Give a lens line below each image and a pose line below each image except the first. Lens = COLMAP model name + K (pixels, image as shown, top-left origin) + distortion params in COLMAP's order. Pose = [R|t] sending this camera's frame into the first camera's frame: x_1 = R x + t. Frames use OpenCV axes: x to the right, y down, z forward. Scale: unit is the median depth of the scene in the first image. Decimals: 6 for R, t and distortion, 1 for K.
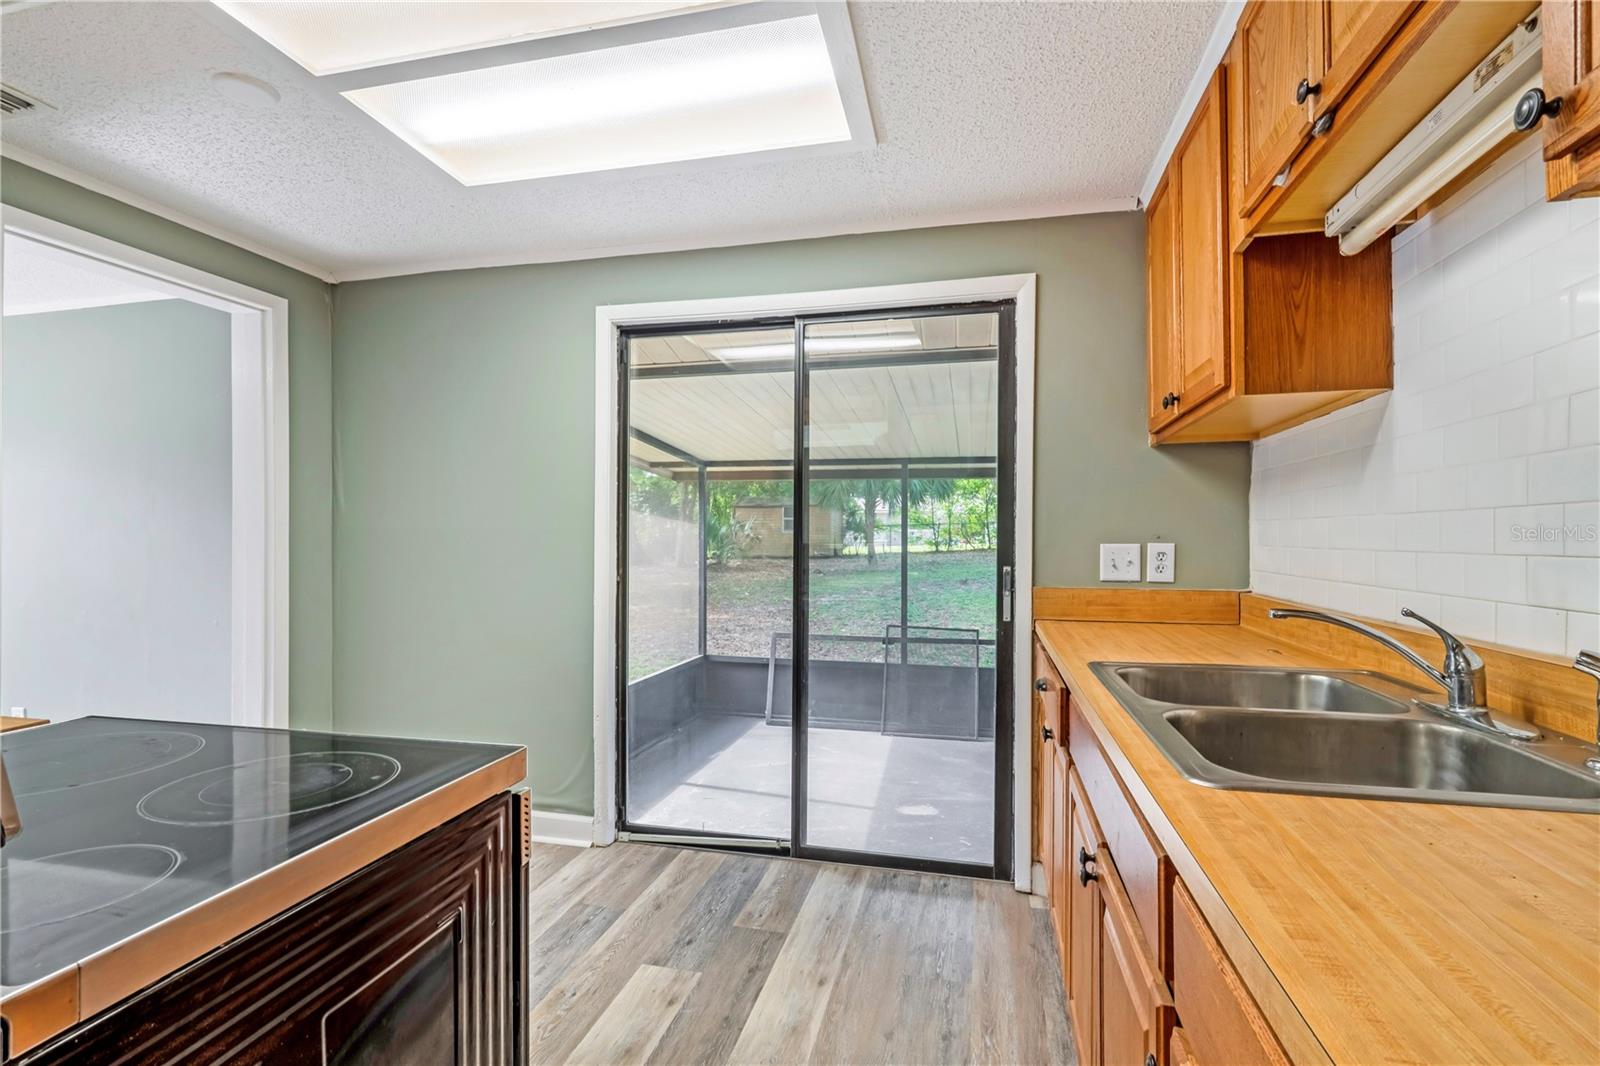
lens RADIAL K [[757.7, 0, 802.7], [0, 757.7, 535.4], [0, 0, 1]] dist [0.003854, -0.000596]
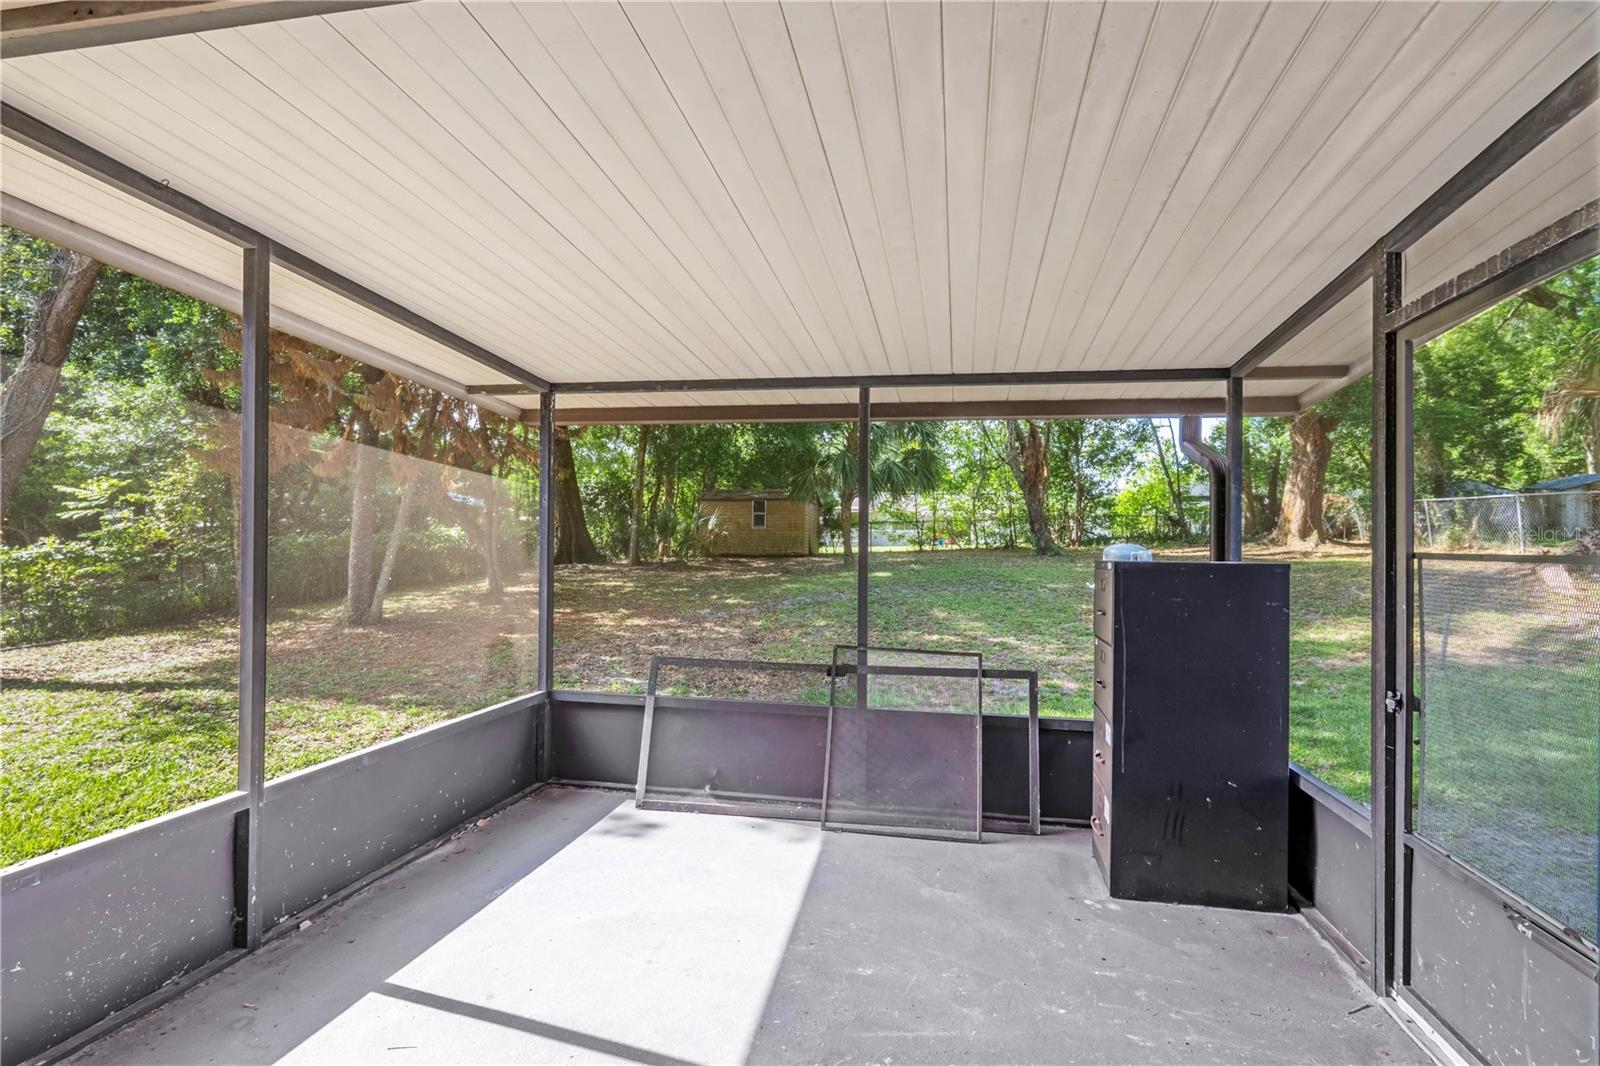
lens RADIAL K [[757.7, 0, 796.2], [0, 757.7, 532.9], [0, 0, 1]] dist [0.003854, -0.000596]
pose [[0.999916, 0.005737, 0.011631, 0.069034], [-0.005655, 0.999959, -0.007099, 0.029818], [-0.011672, 0.007032, 0.999907, 0.363255]]
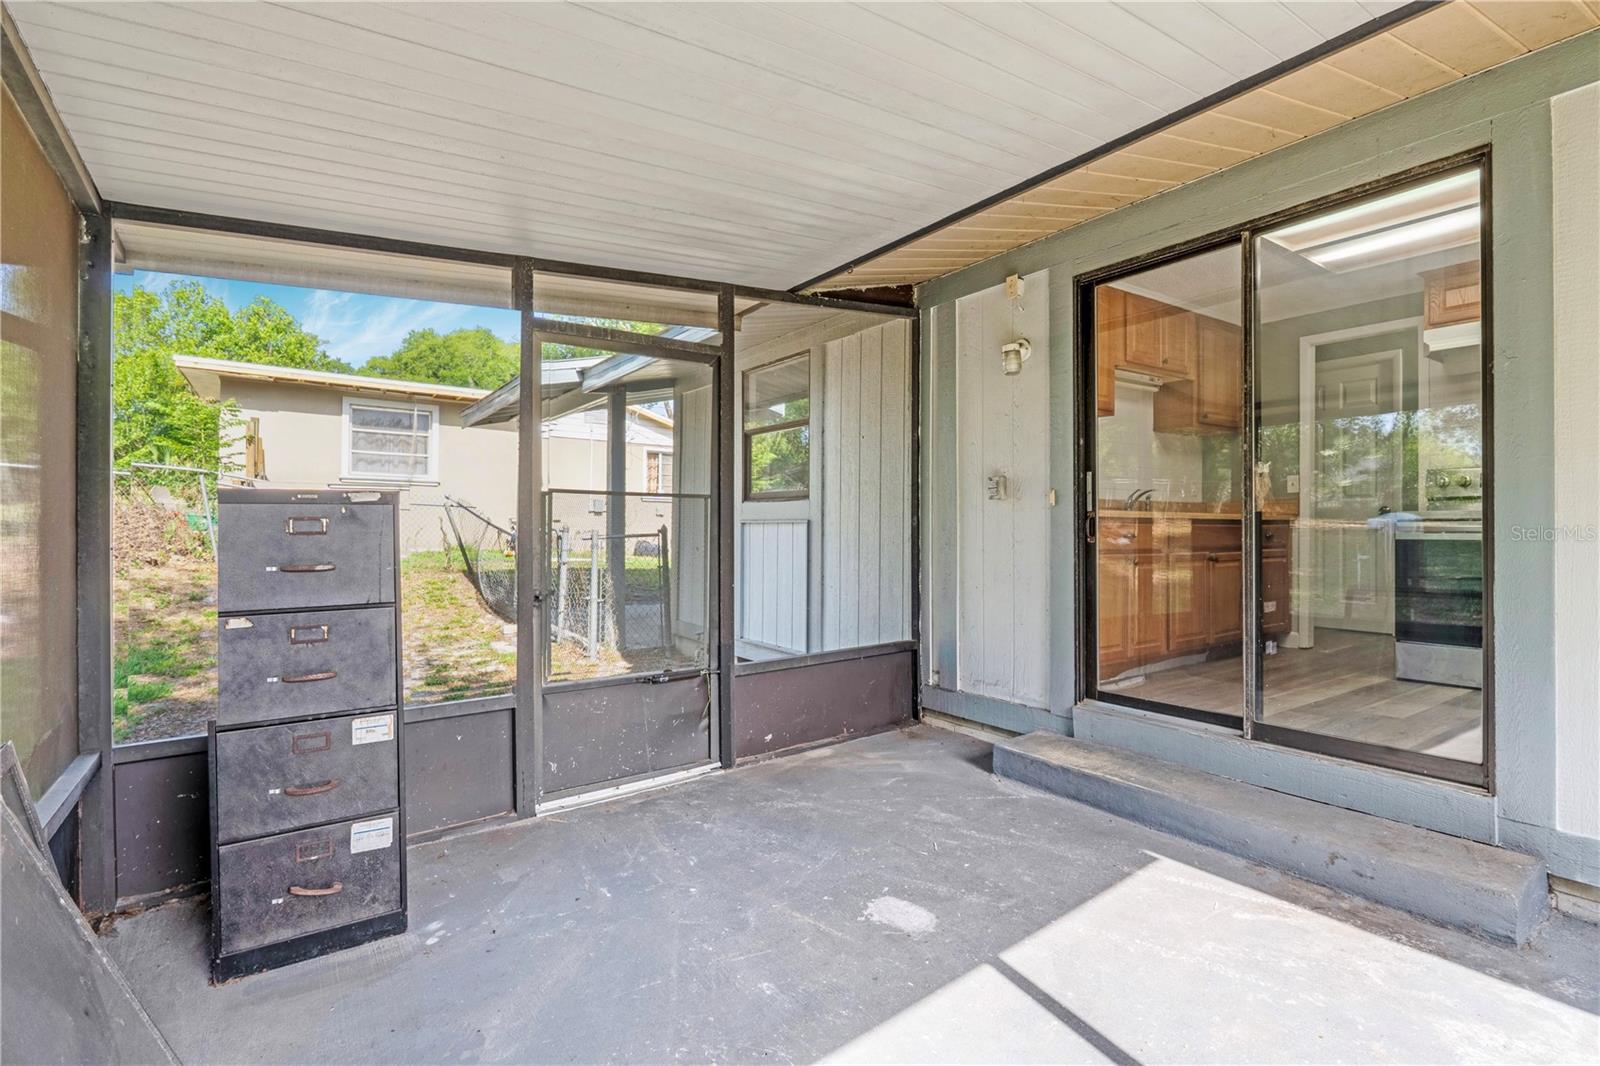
lens RADIAL K [[757.7, 0, 831.9], [0, 757.7, 534.6], [0, 0, 1]] dist [0.003854, -0.000596]
pose [[-0.766458, 0.000801, 0.642294, -0.102476], [0.001695, 0.999998, 0.000776, 0.061561], [-0.642292, 0.001683, -0.766458, 0.941673]]
